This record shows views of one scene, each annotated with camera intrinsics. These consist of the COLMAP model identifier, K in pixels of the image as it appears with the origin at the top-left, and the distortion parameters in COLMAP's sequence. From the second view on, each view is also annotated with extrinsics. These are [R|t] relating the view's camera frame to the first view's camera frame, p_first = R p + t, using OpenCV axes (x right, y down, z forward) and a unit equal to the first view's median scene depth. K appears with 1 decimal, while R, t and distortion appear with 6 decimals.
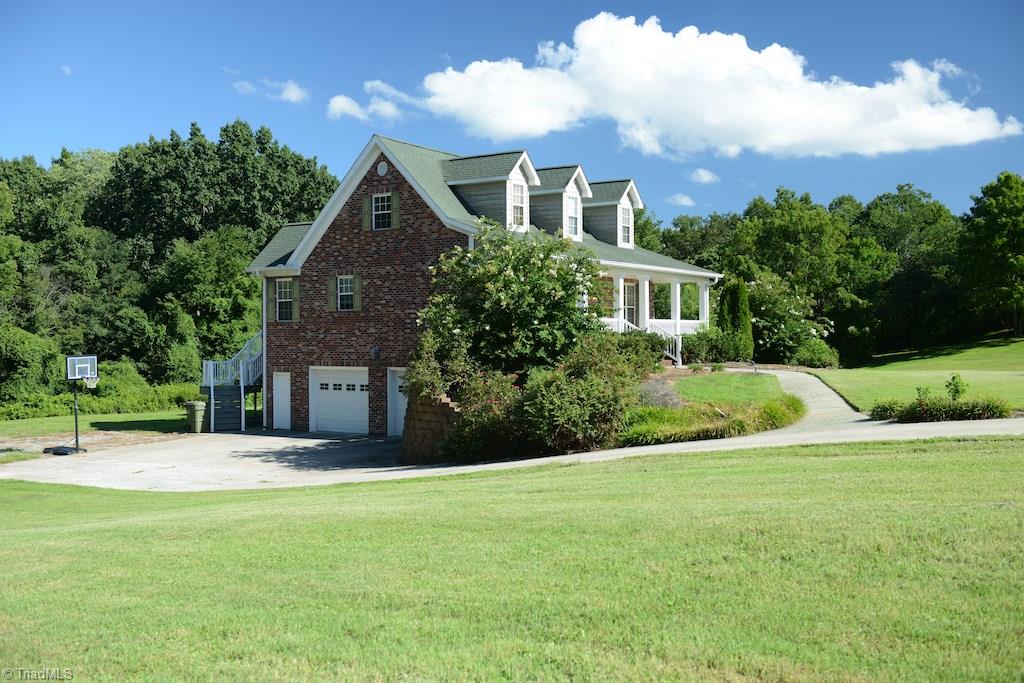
lens RADIAL K [[1109.1, 0, 512.4], [0, 1109.1, 342.2], [0, 0, 1]] dist [0.072699, 0.000000]
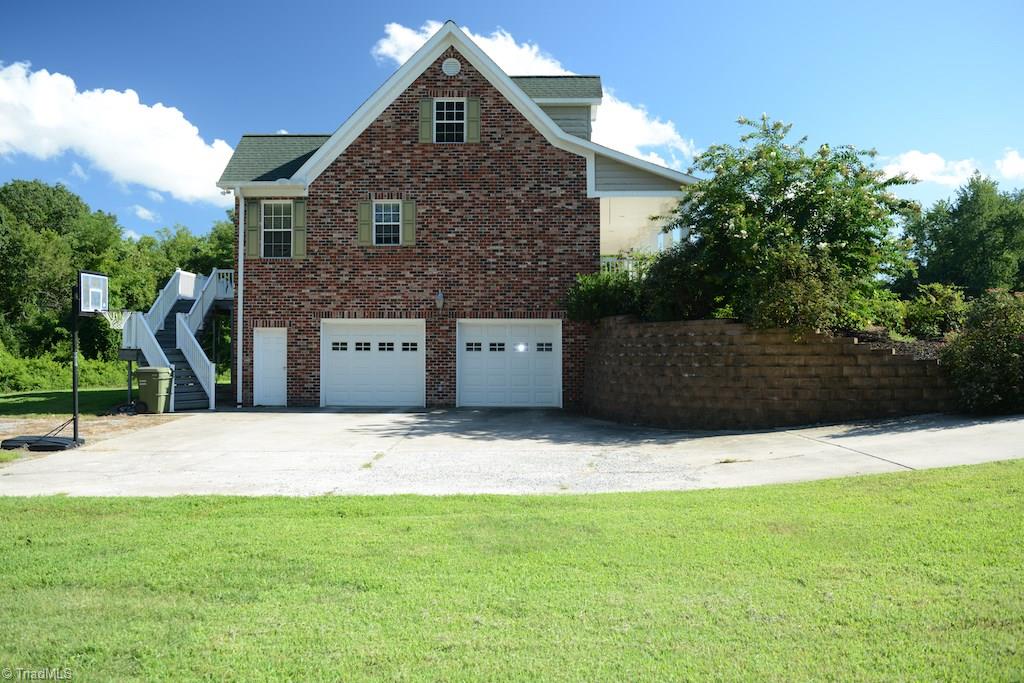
lens RADIAL K [[856.6, 0, 511.8], [0, 856.6, 341.4], [0, 0, 1]] dist [-0.044300, -0.001787]
pose [[0.838447, 0.010108, 0.544890, -0.400818], [-0.003677, 0.999910, -0.012890, 0.045038], [-0.544971, 0.008804, 0.838408, 0.465339]]
